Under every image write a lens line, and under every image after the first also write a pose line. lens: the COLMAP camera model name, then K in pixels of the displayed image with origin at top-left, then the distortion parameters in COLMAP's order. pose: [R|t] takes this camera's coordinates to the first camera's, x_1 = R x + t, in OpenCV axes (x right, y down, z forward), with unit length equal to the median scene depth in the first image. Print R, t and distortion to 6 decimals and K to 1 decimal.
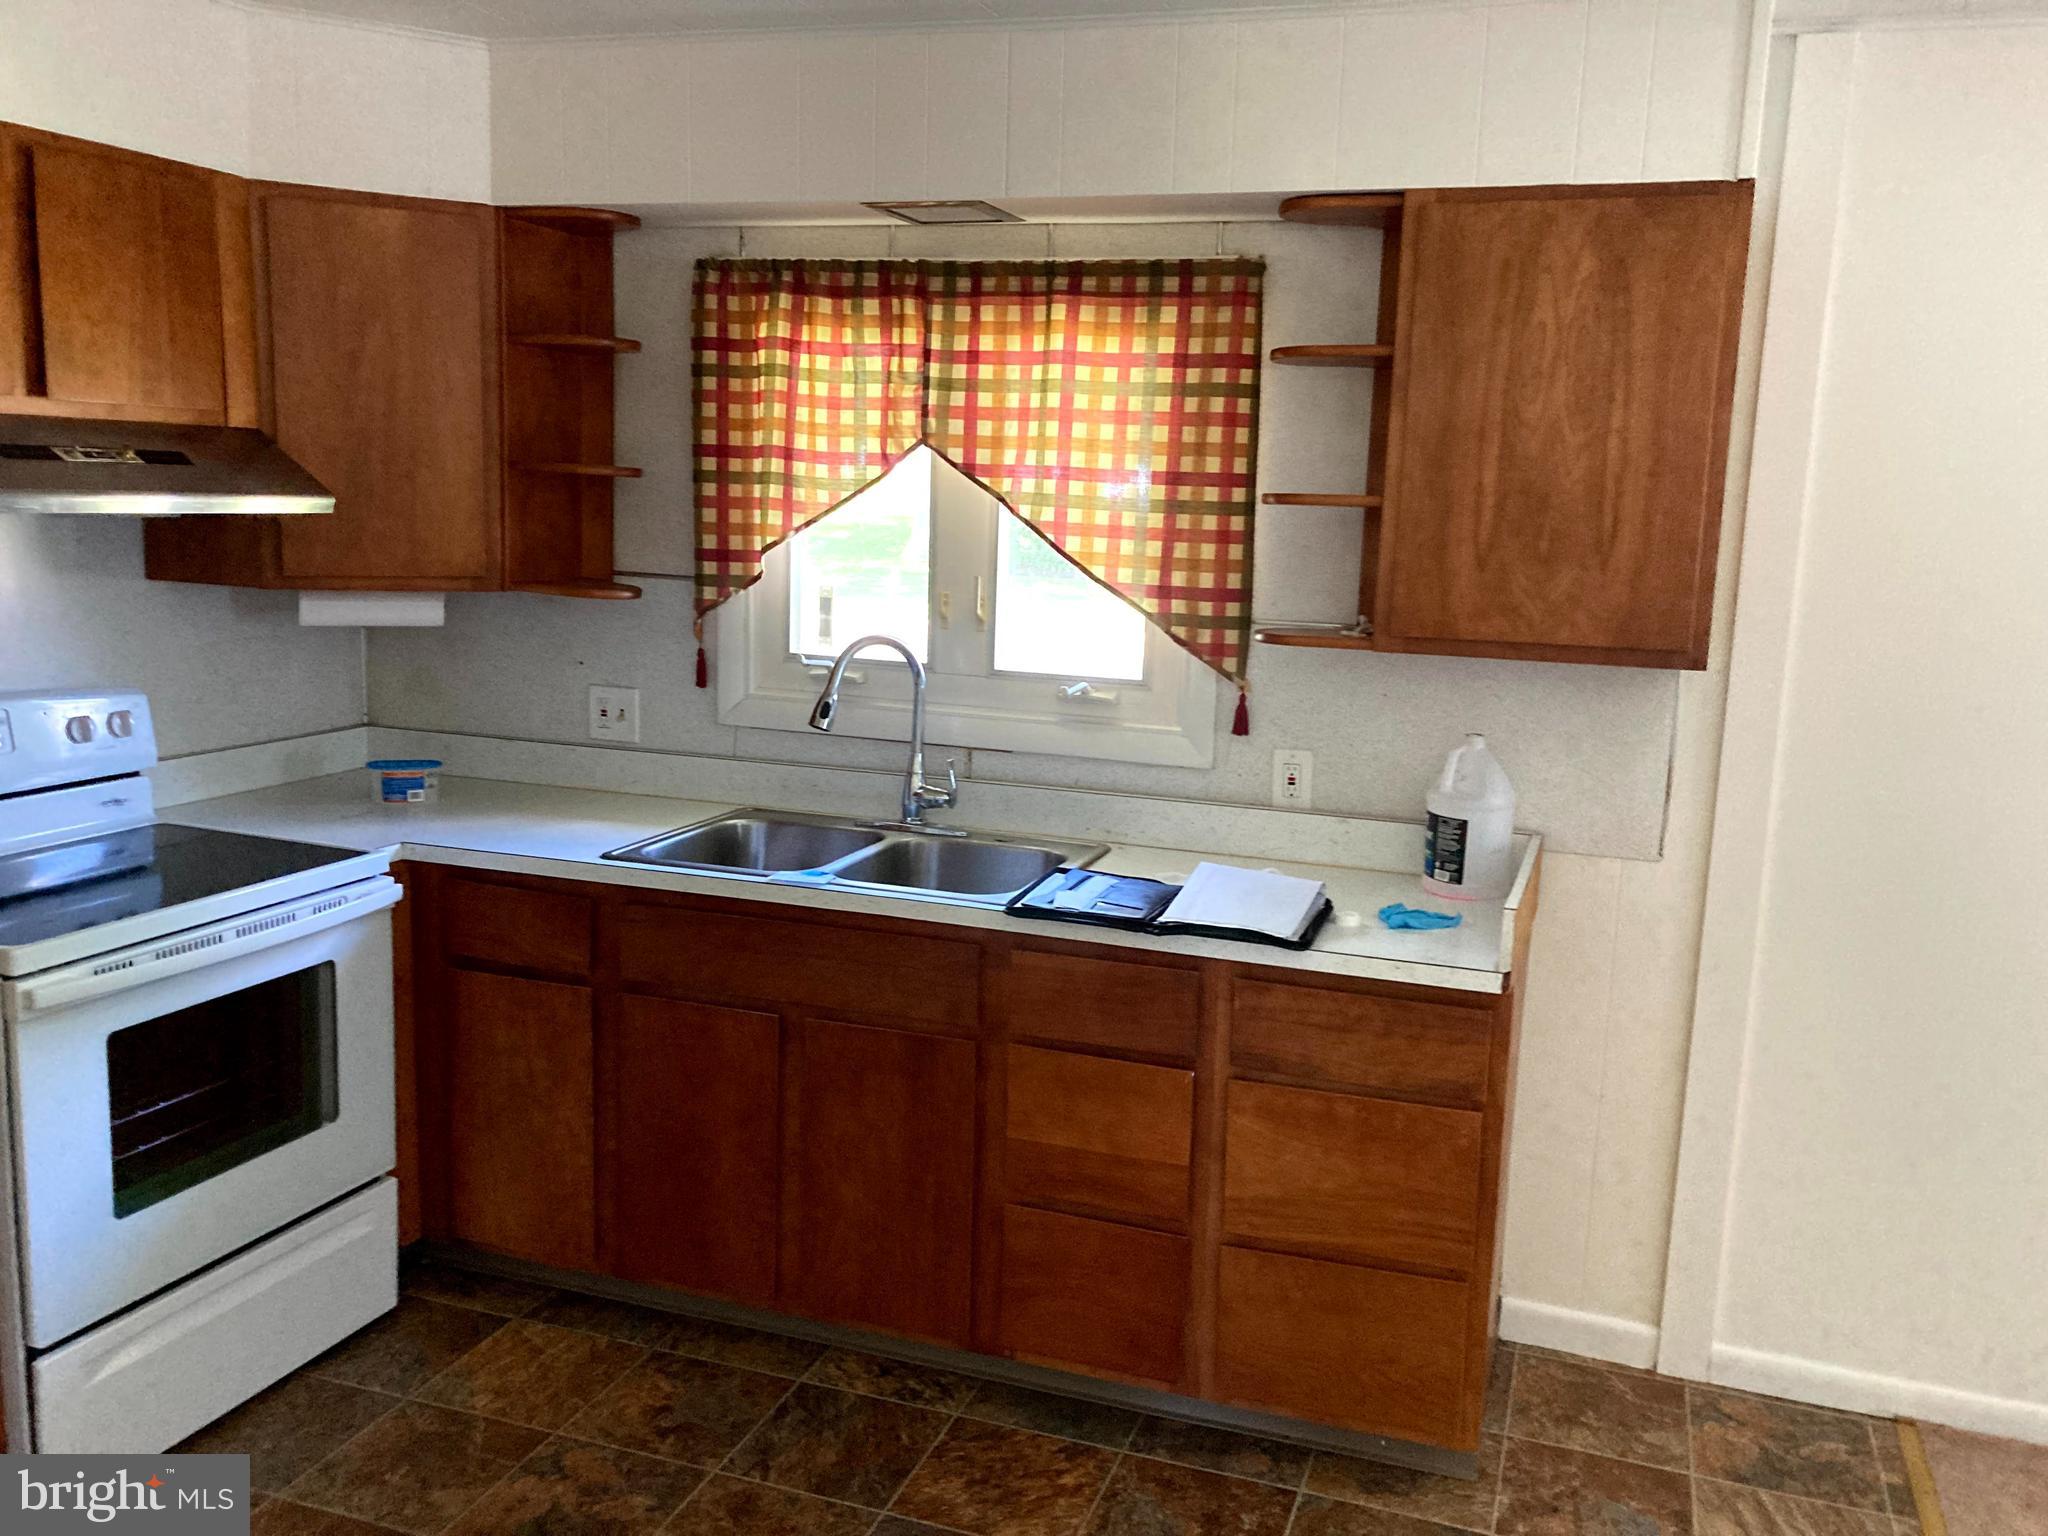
lens RADIAL K [[1692.0, 0, 1024.0], [0, 1692.0, 768.0], [0, 0, 1]] dist [0.111477, -0.172476]
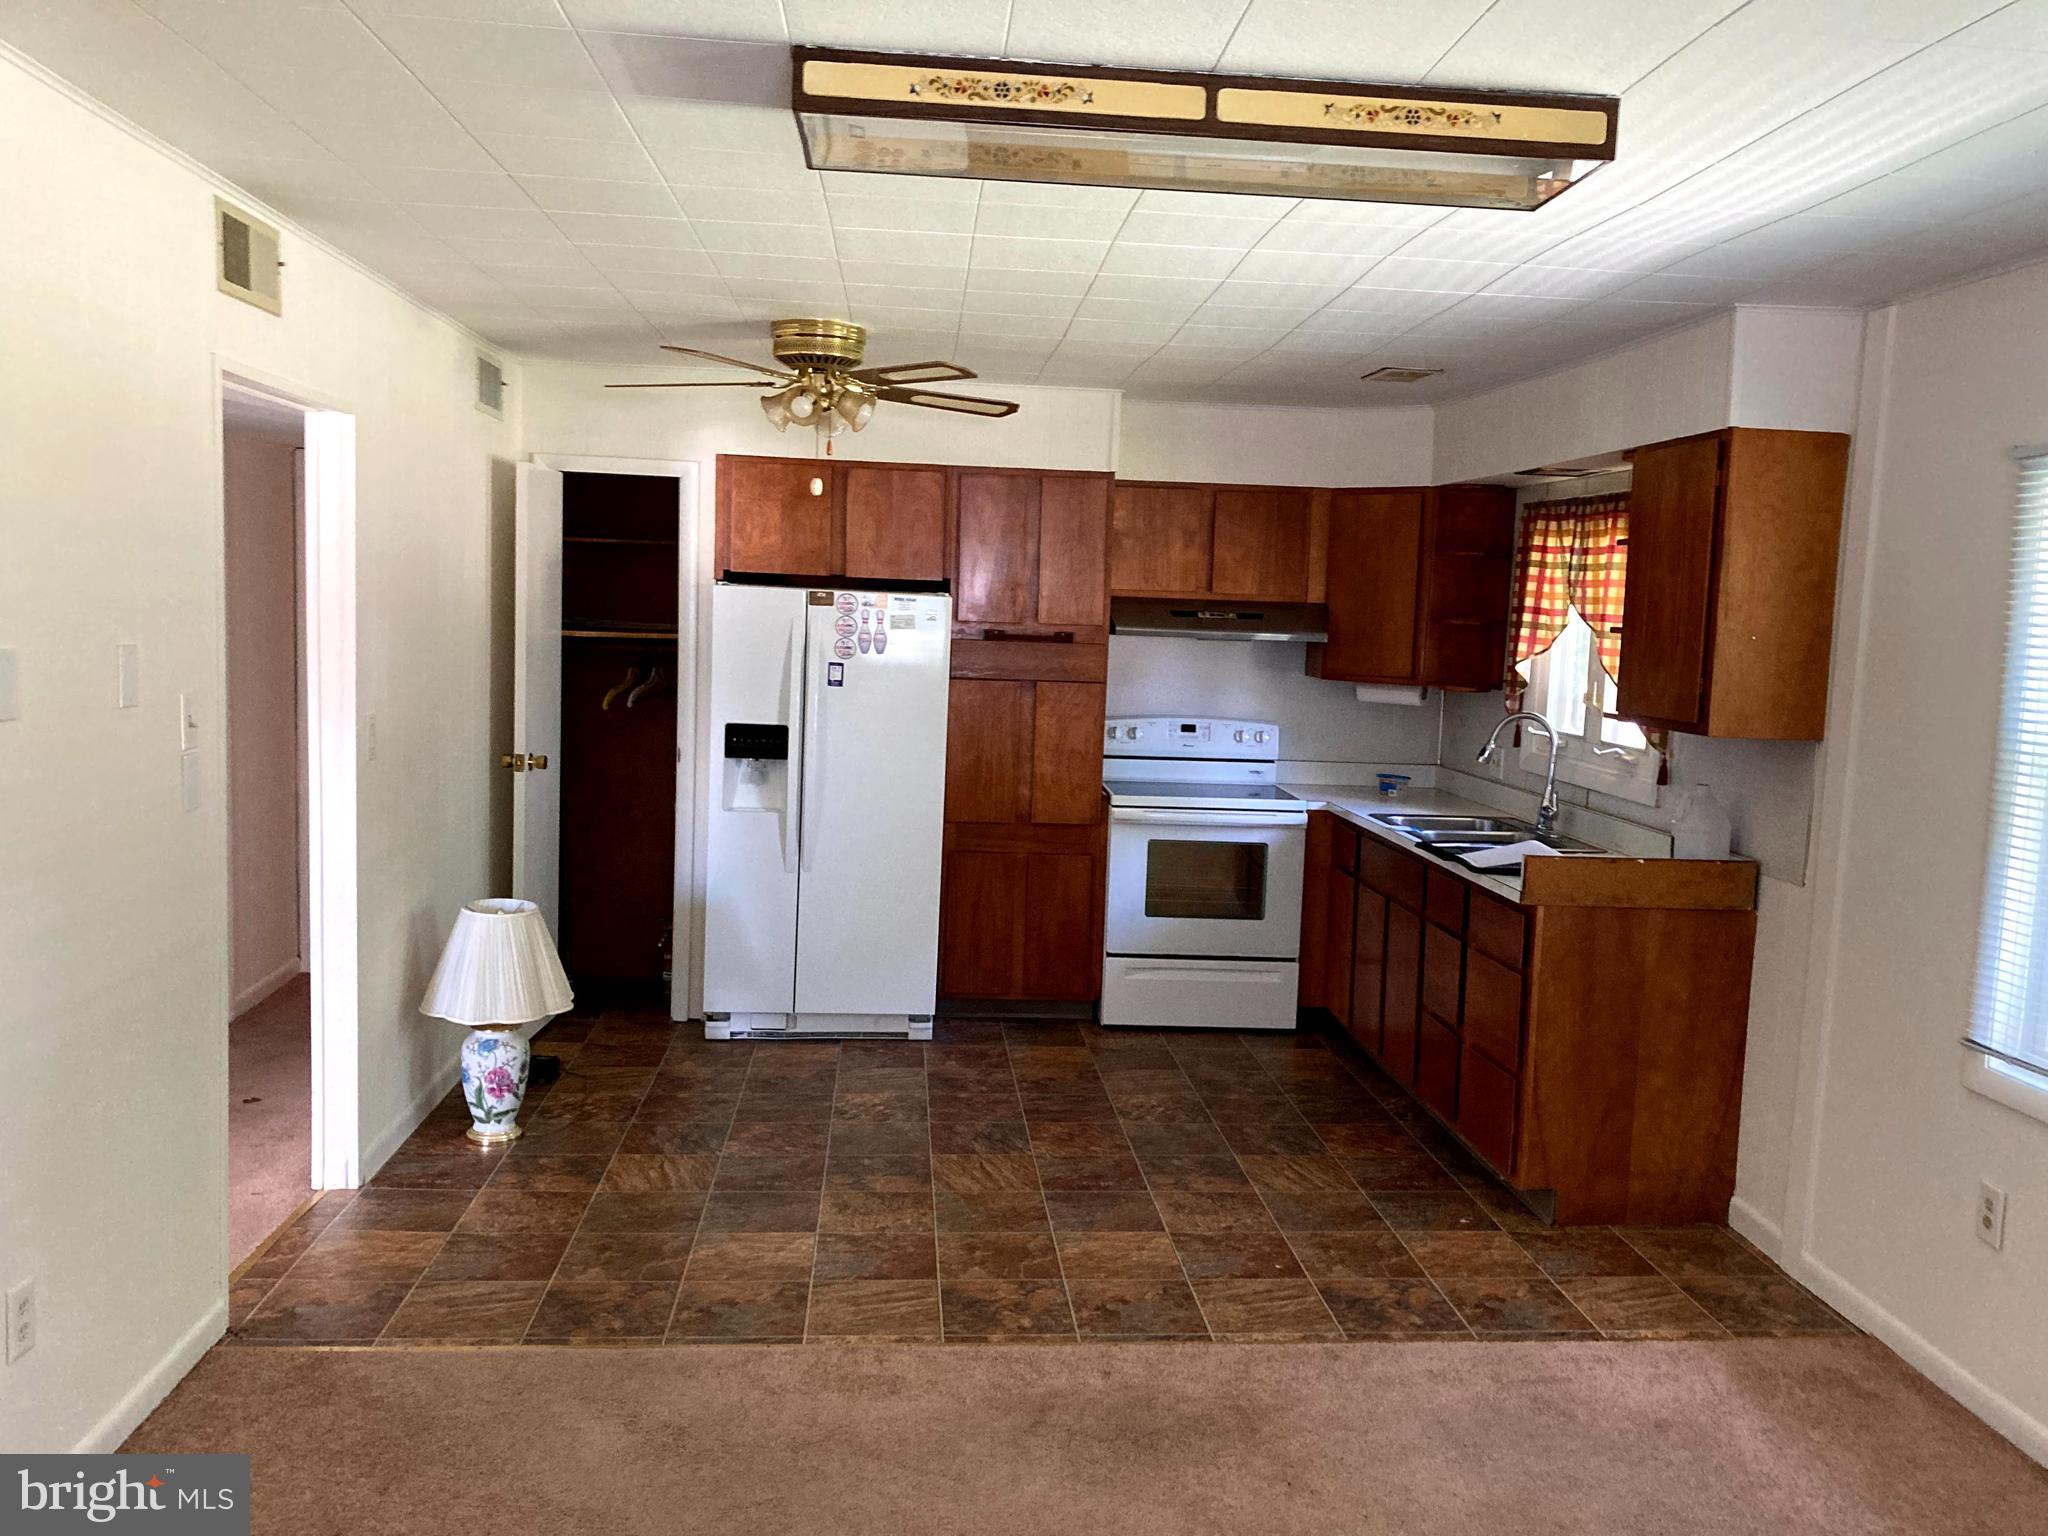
lens RADIAL K [[1641.3, 0, 1024.0], [0, 1641.3, 768.0], [0, 0, 1]] dist [0.149257, -0.194452]
pose [[0.409817, 0.073785, -0.909179, 1.320602], [-0.174052, 0.984735, 0.001462, 0.066213], [0.895408, 0.157645, 0.416404, -0.153311]]
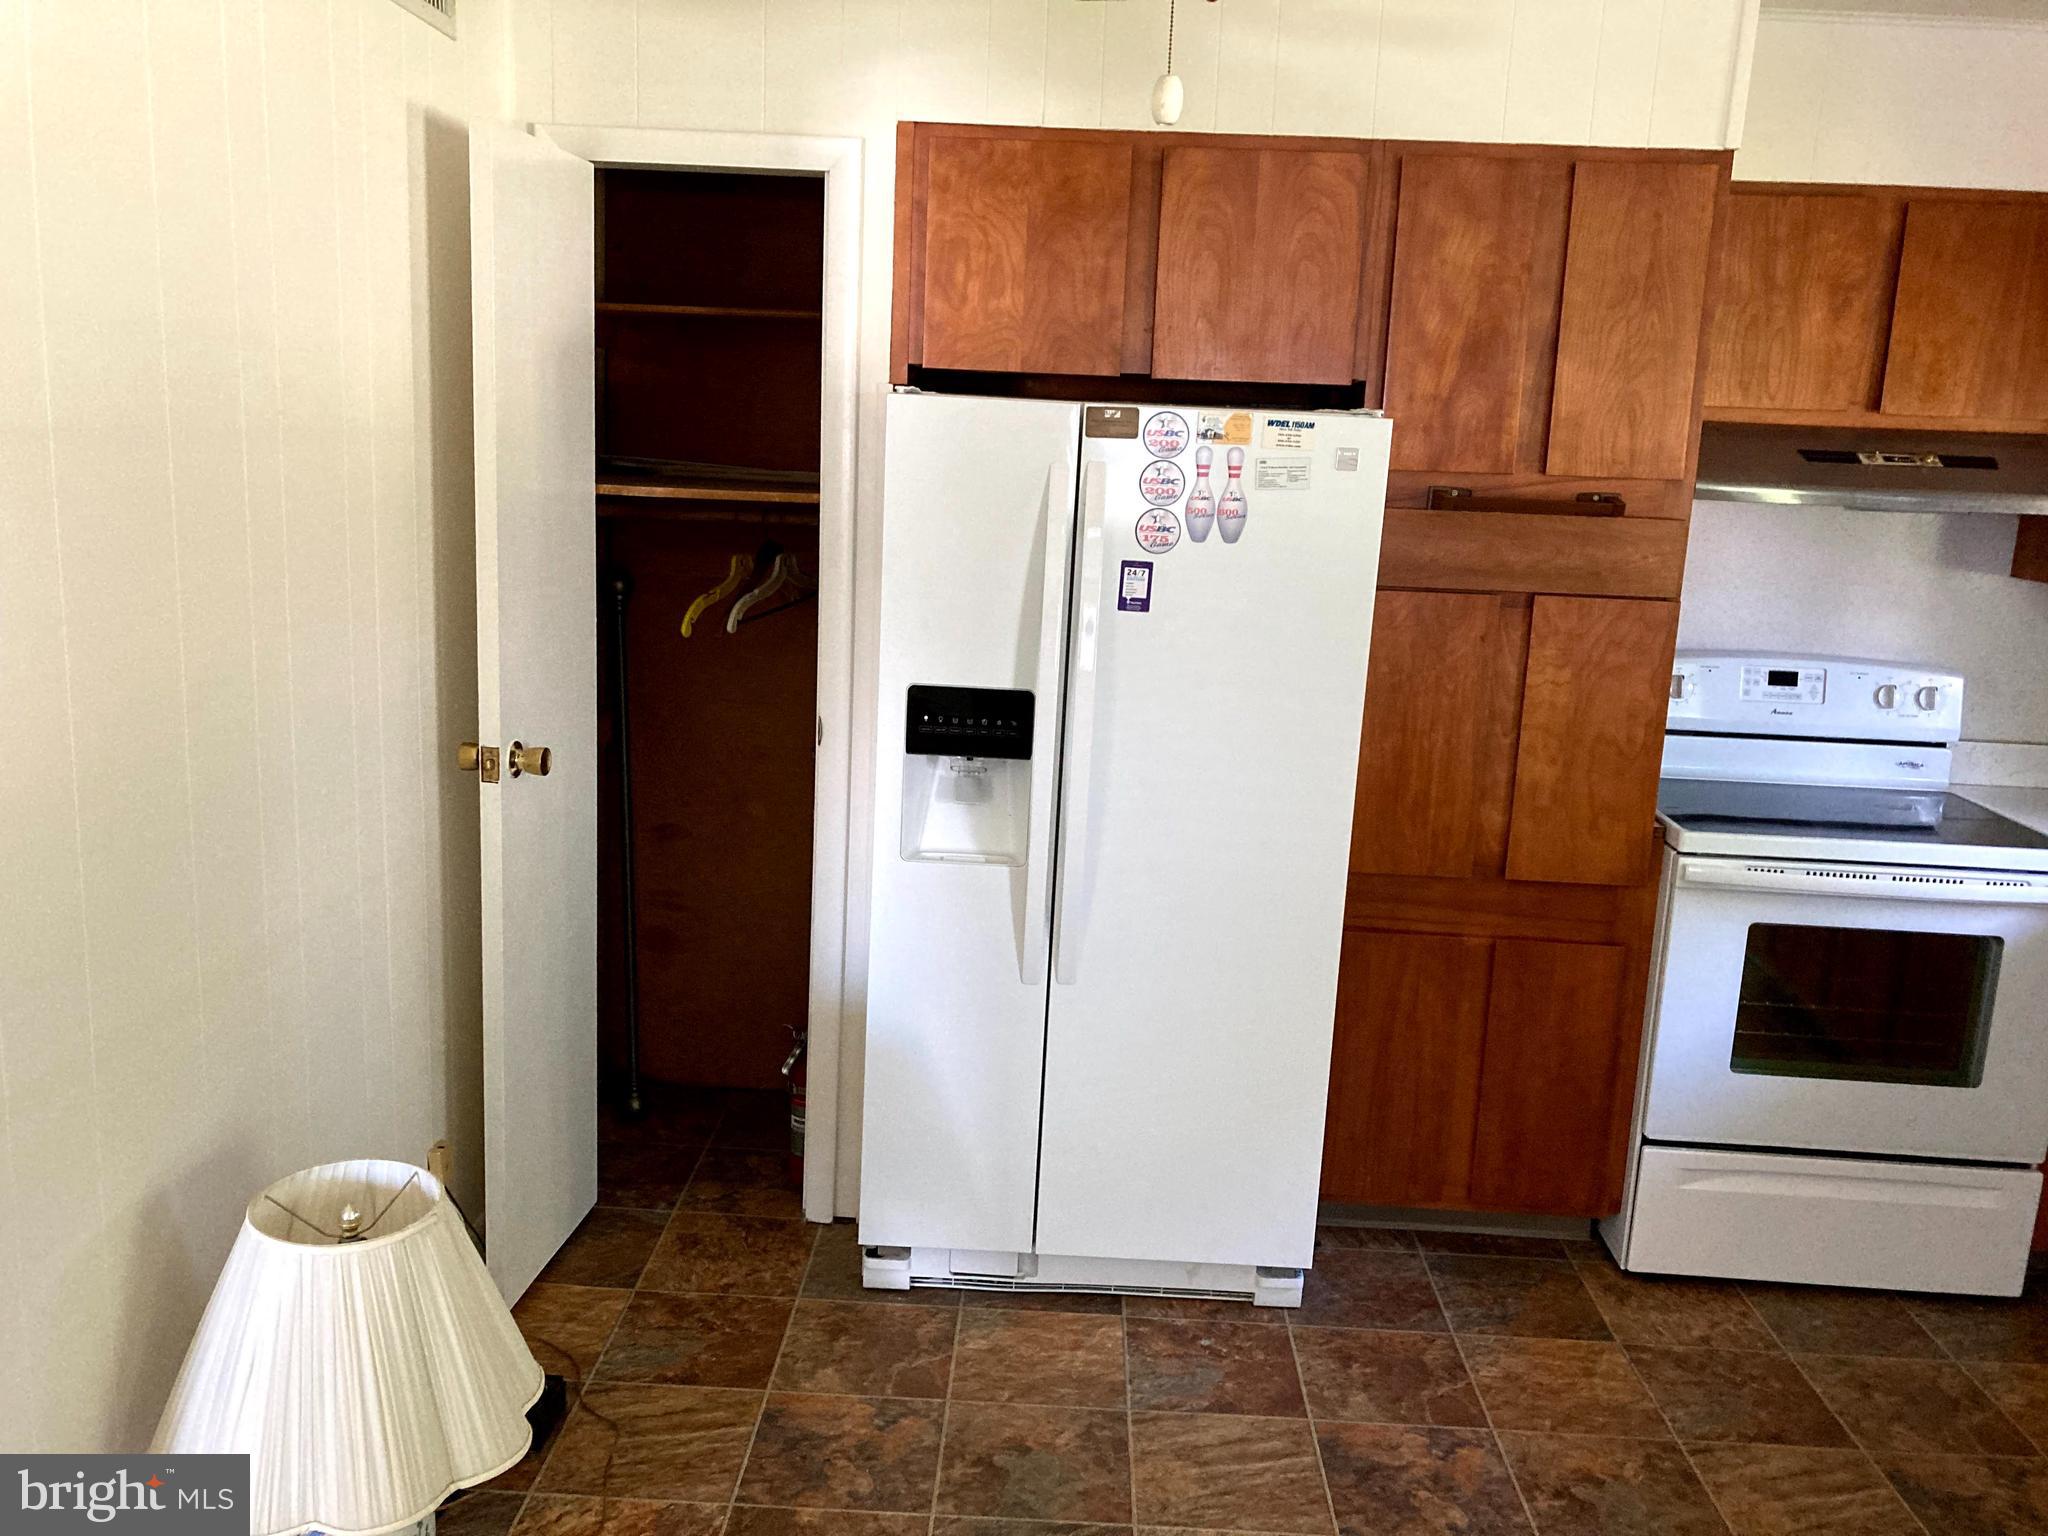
lens RADIAL K [[1692.0, 0, 1024.0], [0, 1692.0, 768.0], [0, 0, 1]] dist [0.111477, -0.172476]
pose [[0.302534, 0.169534, -0.937940, 0.380763], [-0.191906, 0.974736, 0.114286, 0.004394], [0.933619, 0.145421, 0.327425, 0.075200]]
